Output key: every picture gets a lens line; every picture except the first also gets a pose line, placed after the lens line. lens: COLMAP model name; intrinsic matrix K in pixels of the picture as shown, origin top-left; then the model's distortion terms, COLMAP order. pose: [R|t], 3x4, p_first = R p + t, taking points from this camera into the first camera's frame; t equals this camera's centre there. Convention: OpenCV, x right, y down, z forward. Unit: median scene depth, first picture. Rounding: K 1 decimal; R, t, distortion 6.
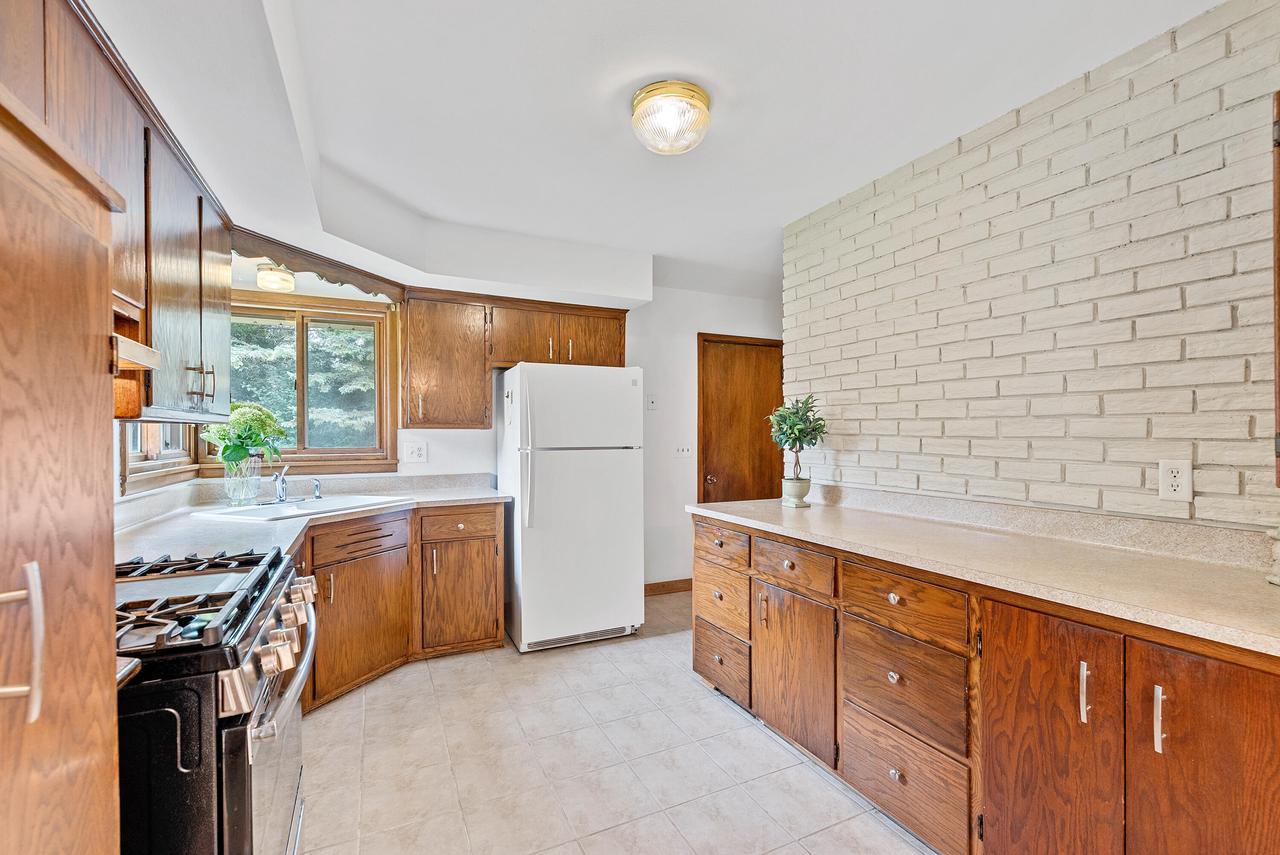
lens RADIAL K [[560.1, 0, 640.0], [0, 560.1, 427.5], [0, 0, 1]] dist [0.000647, -0.000010]
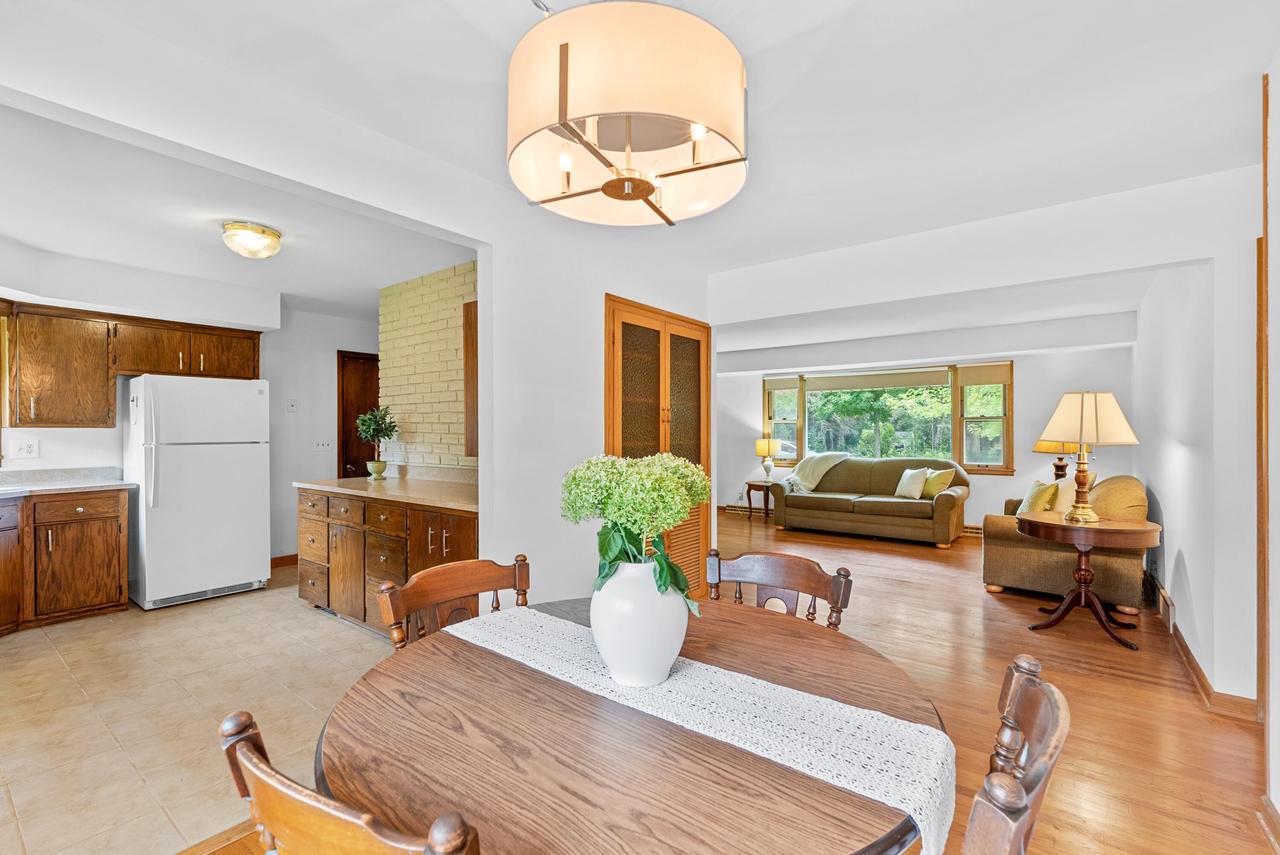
lens RADIAL K [[560.1, 0, 640.0], [0, 560.1, 427.5], [0, 0, 1]] dist [0.000647, -0.000010]
pose [[0.890006, 0.002409, 0.455942, 0.193262], [-0.004573, 0.999983, 0.003642, -0.007821], [-0.455926, -0.005327, 0.890002, -0.592557]]
